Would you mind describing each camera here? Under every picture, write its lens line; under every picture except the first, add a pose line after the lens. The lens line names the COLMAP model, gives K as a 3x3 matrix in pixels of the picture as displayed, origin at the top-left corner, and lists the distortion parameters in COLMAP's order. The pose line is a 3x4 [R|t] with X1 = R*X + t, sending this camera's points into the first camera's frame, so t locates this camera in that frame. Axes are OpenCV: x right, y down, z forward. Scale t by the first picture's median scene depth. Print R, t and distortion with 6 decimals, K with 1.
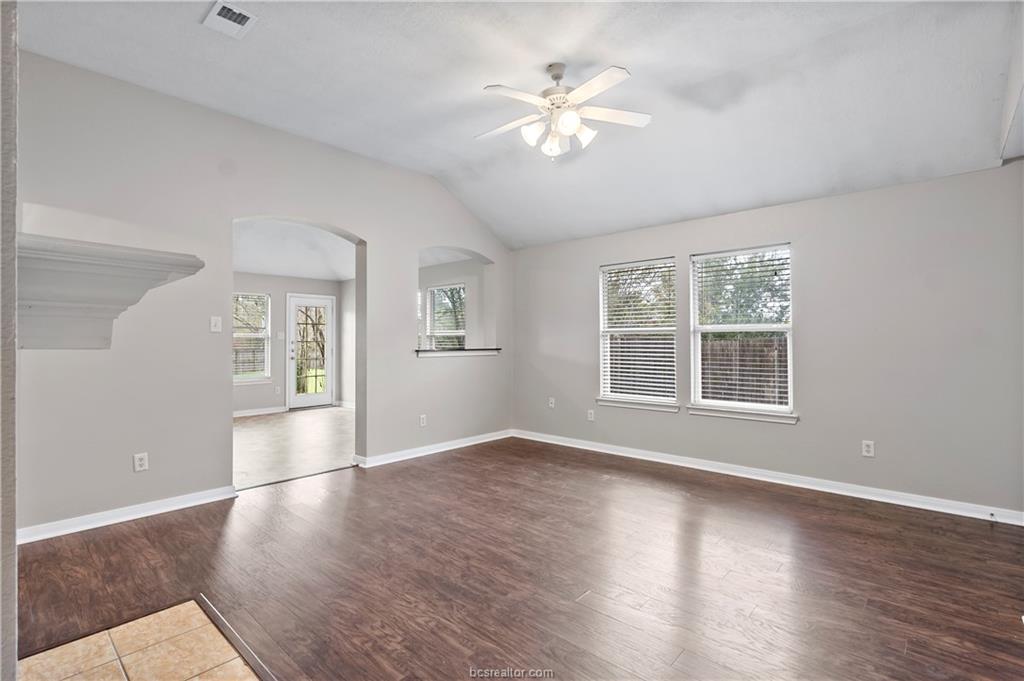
lens RADIAL K [[482.3, 0, 504.6], [0, 482.3, 337.5], [0, 0, 1]] dist [-0.009578, -0.001144]
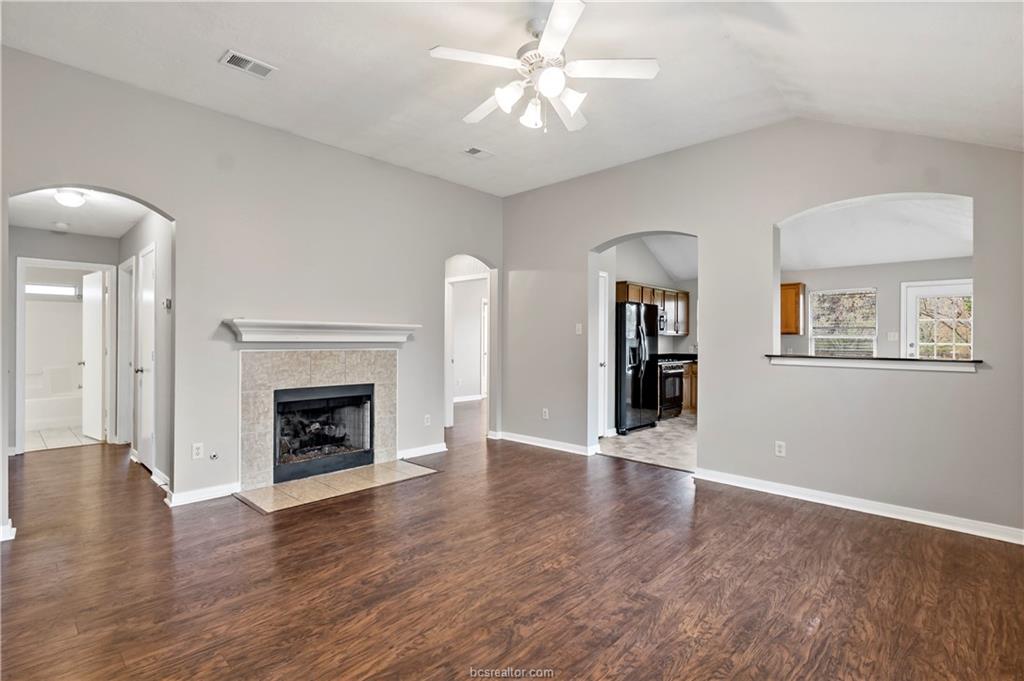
lens RADIAL K [[482.3, 0, 506.0], [0, 482.3, 343.2], [0, 0, 1]] dist [-0.009578, -0.001144]
pose [[-0.016655, 0.008731, -0.999823, 0.924574], [-0.003289, 0.999956, 0.008787, 0.002237], [0.999856, 0.003434, -0.016626, 0.913571]]
